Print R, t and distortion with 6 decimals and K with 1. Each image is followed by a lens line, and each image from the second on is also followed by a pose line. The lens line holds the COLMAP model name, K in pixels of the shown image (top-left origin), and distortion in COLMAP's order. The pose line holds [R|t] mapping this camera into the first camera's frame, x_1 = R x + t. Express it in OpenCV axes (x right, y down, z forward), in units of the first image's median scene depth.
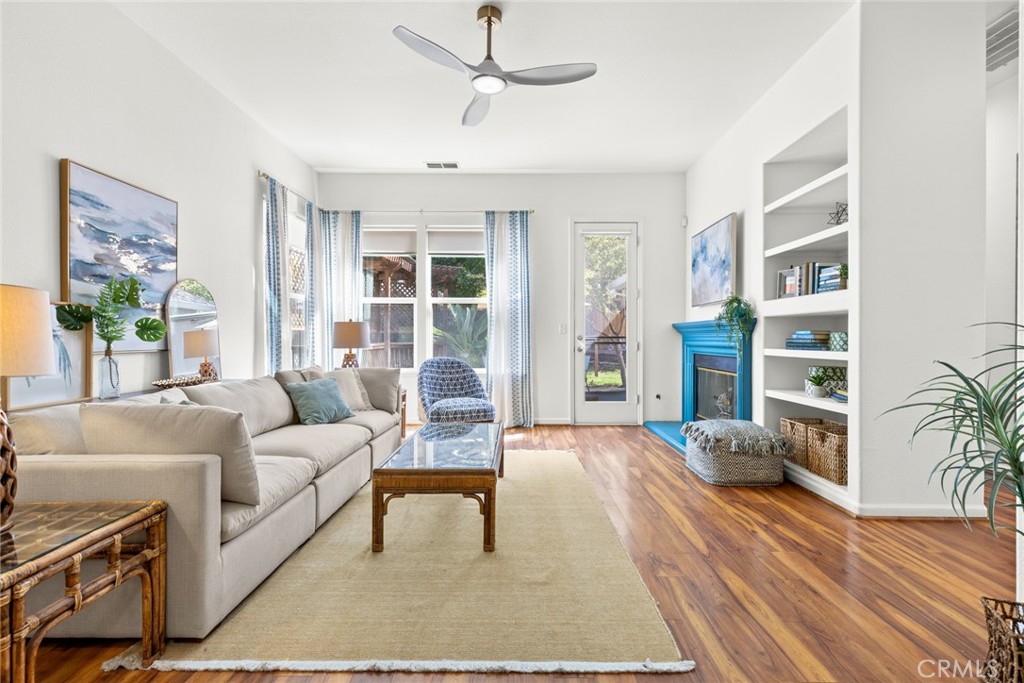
lens RADIAL K [[463.9, 0, 520.0], [0, 463.9, 339.1], [0, 0, 1]] dist [0.007578, -0.001279]
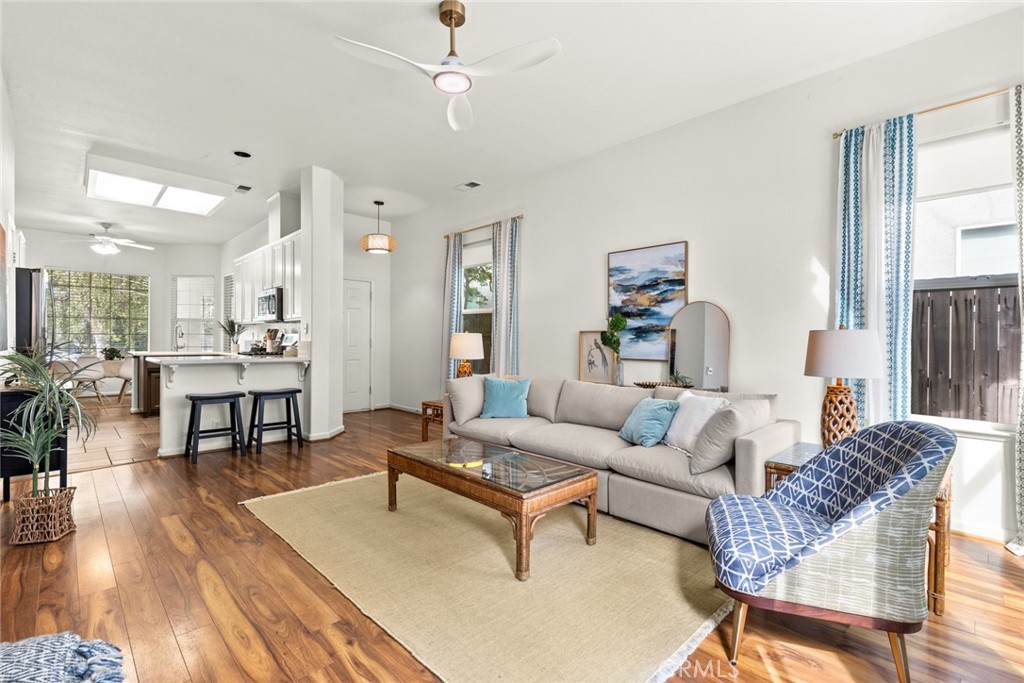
lens RADIAL K [[463.9, 0, 509.0], [0, 463.9, 345.8], [0, 0, 1]] dist [0.007578, -0.001279]
pose [[-0.722044, -0.003190, -0.691839, 0.473666], [-0.015444, 0.999815, 0.011508, -0.027425], [0.691674, 0.018994, -0.721960, 1.674257]]
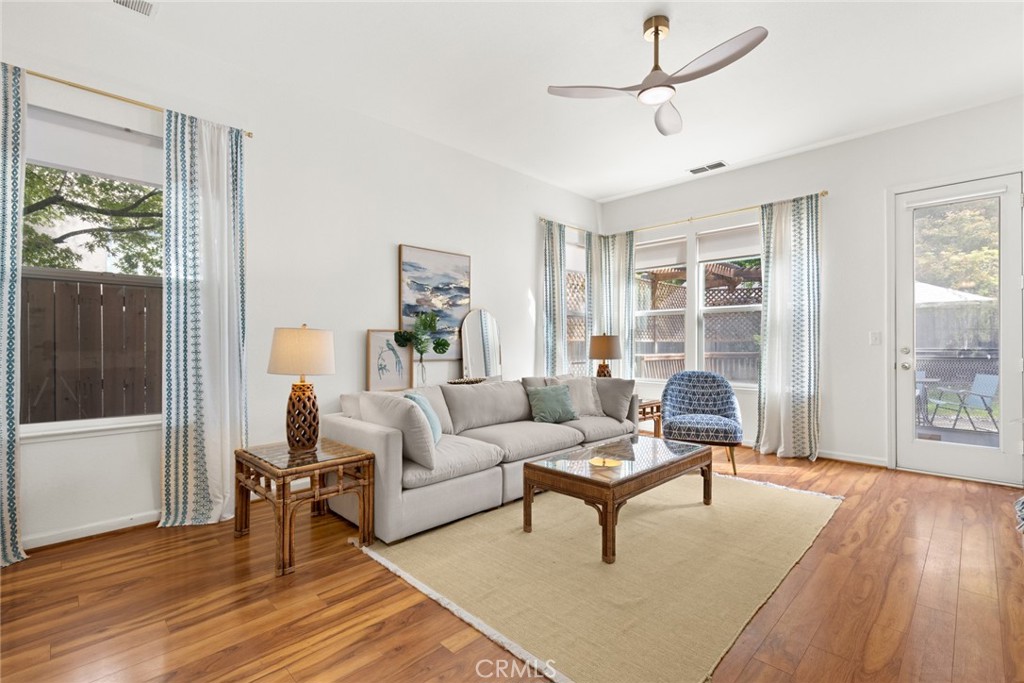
lens RADIAL K [[463.9, 0, 515.7], [0, 463.9, 340.8], [0, 0, 1]] dist [0.007578, -0.001279]
pose [[0.706758, -0.007843, -0.707412, 0.400613], [0.000144, 0.999940, -0.010943, -0.018451], [0.707456, 0.007632, 0.706716, 0.096468]]
